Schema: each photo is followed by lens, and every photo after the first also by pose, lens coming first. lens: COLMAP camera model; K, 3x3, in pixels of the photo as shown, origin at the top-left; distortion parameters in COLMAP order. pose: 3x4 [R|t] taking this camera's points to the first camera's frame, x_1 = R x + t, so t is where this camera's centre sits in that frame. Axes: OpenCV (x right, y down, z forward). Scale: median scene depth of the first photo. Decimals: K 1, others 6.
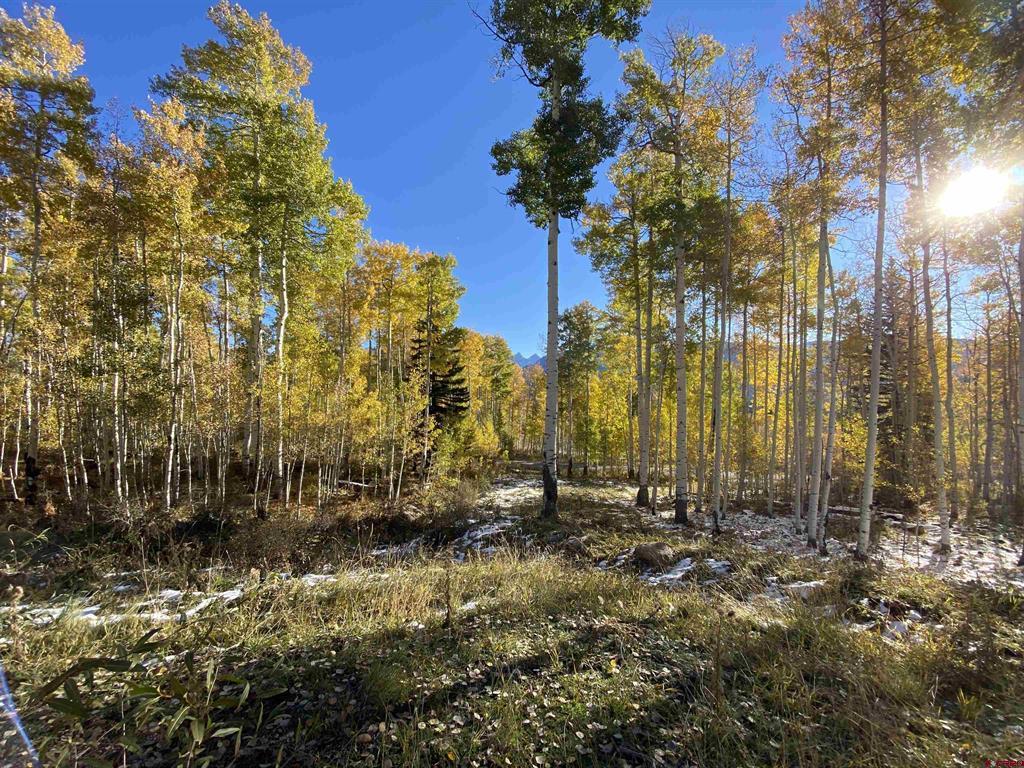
lens RADIAL K [[411.1, 0, 510.1], [0, 411.1, 391.0], [0, 0, 1]] dist [0.016209, -0.000119]
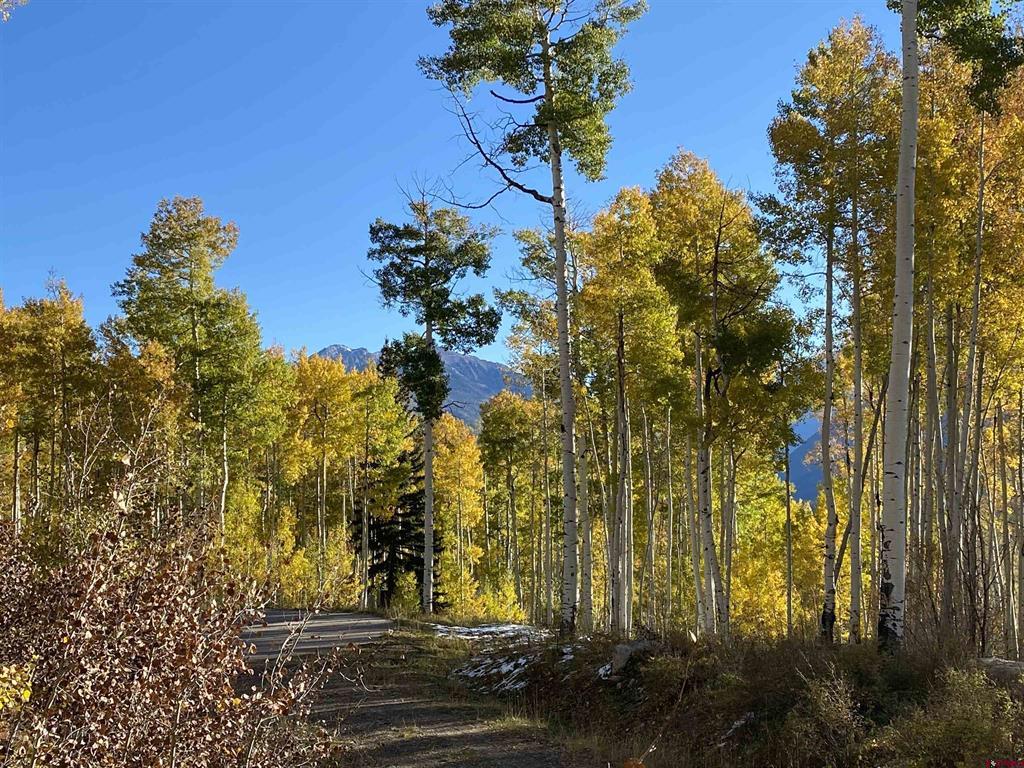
lens RADIAL K [[1496.5, 0, 512.0], [0, 1496.5, 385.3], [0, 0, 1]] dist [0.001966, 0.000000]
pose [[0.979692, -0.035612, -0.197321, 0.751534], [0.022102, 0.997284, -0.070255, -0.106248], [0.199287, 0.064467, 0.977818, -2.070713]]
